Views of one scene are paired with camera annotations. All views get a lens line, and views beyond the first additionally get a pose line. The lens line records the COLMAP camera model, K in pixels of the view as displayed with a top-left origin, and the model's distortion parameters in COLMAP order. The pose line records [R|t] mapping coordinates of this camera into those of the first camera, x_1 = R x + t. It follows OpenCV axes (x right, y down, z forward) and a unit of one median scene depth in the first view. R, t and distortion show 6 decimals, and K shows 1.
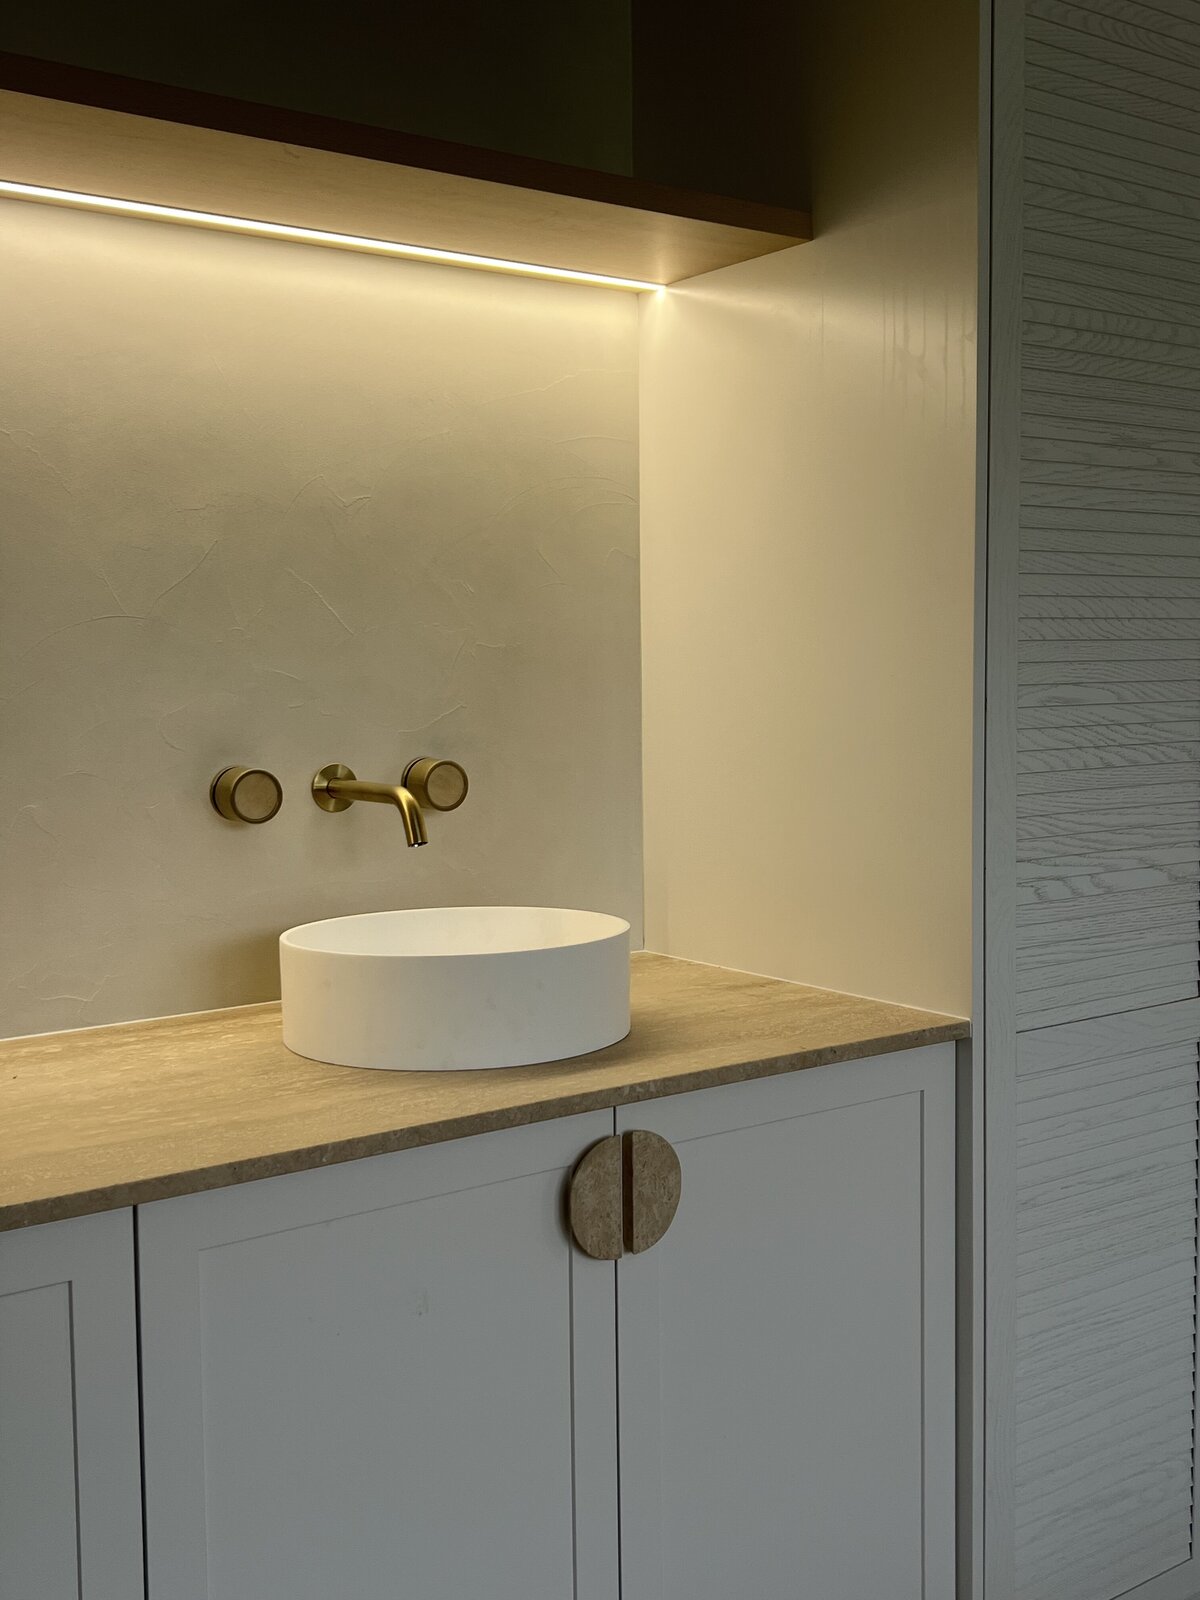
lens RADIAL K [[1692.9, 0, 601.5], [0, 1692.9, 790.0], [0, 0, 1]] dist [0.121901, 0.000000]
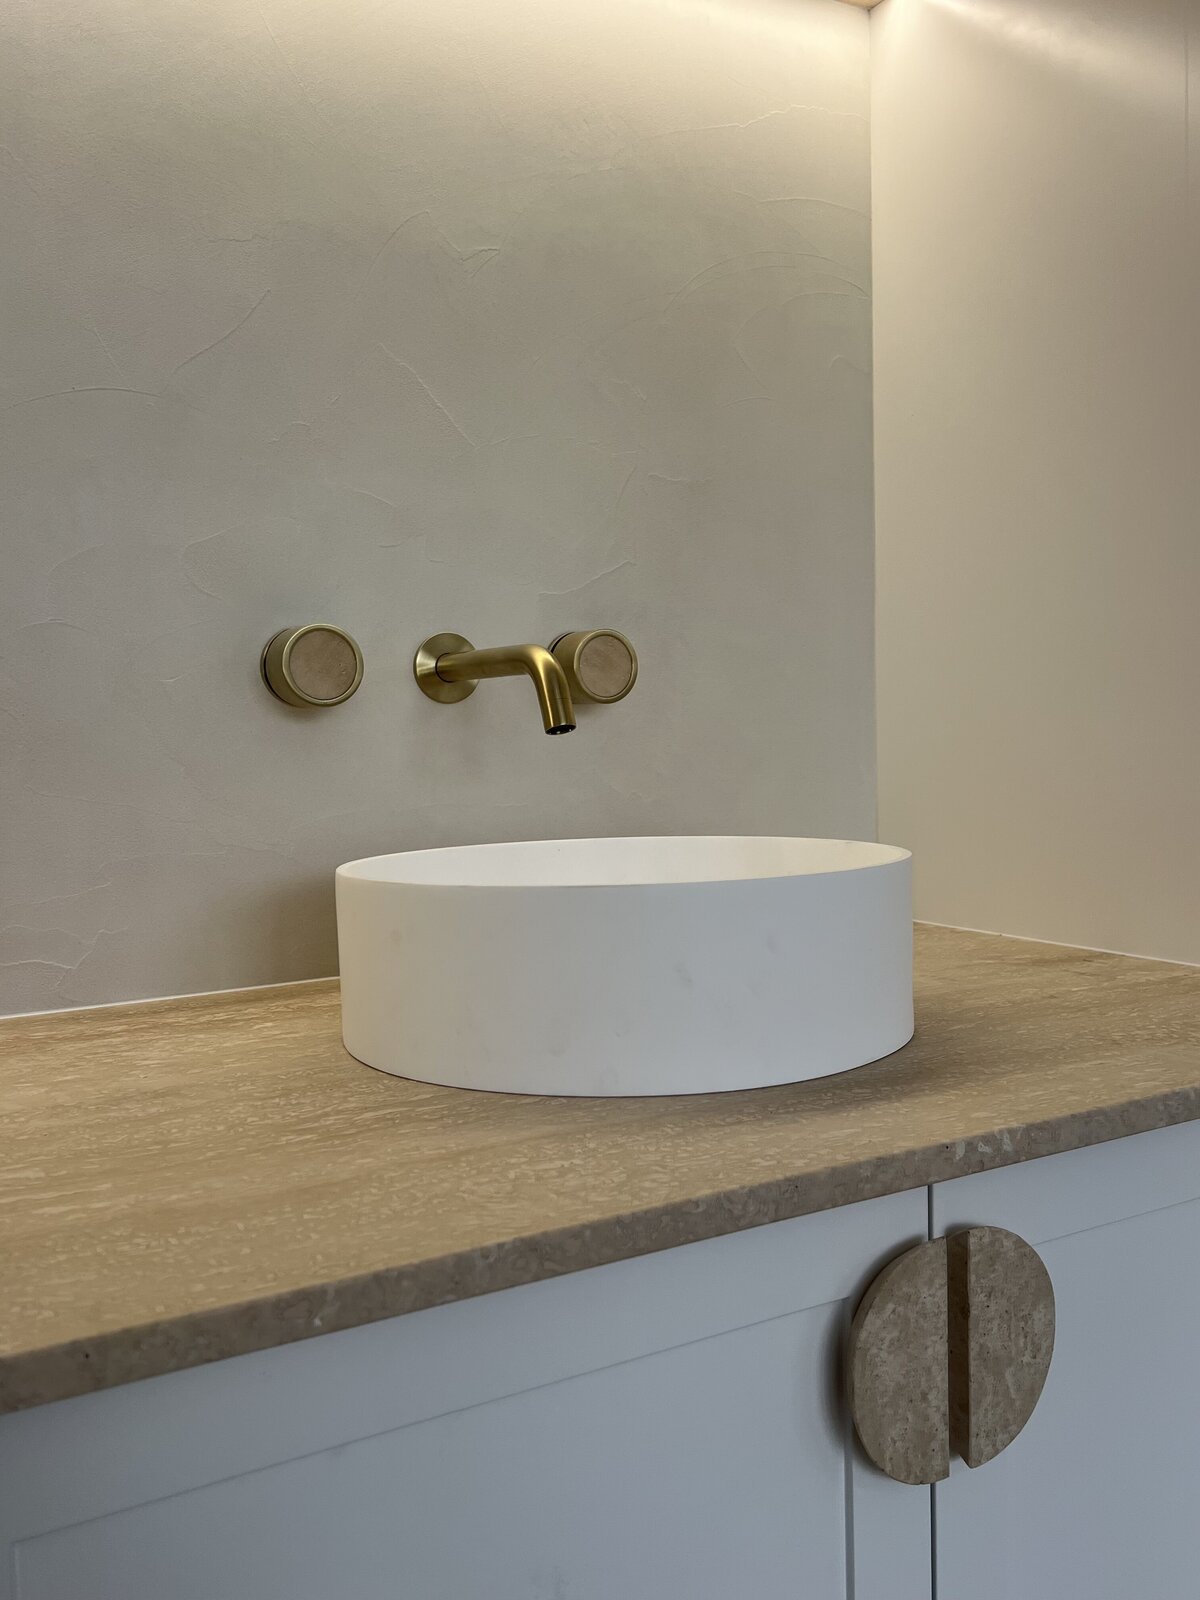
lens RADIAL K [[1380.2, 0, 600.3], [0, 1380.2, 816.5], [0, 0, 1]] dist [0.023645, -0.013800]
pose [[0.994682, -0.002852, -0.102950, -0.047426], [0.002576, 0.999993, -0.002823, 0.077861], [0.102957, 0.002542, 0.994683, 0.572419]]
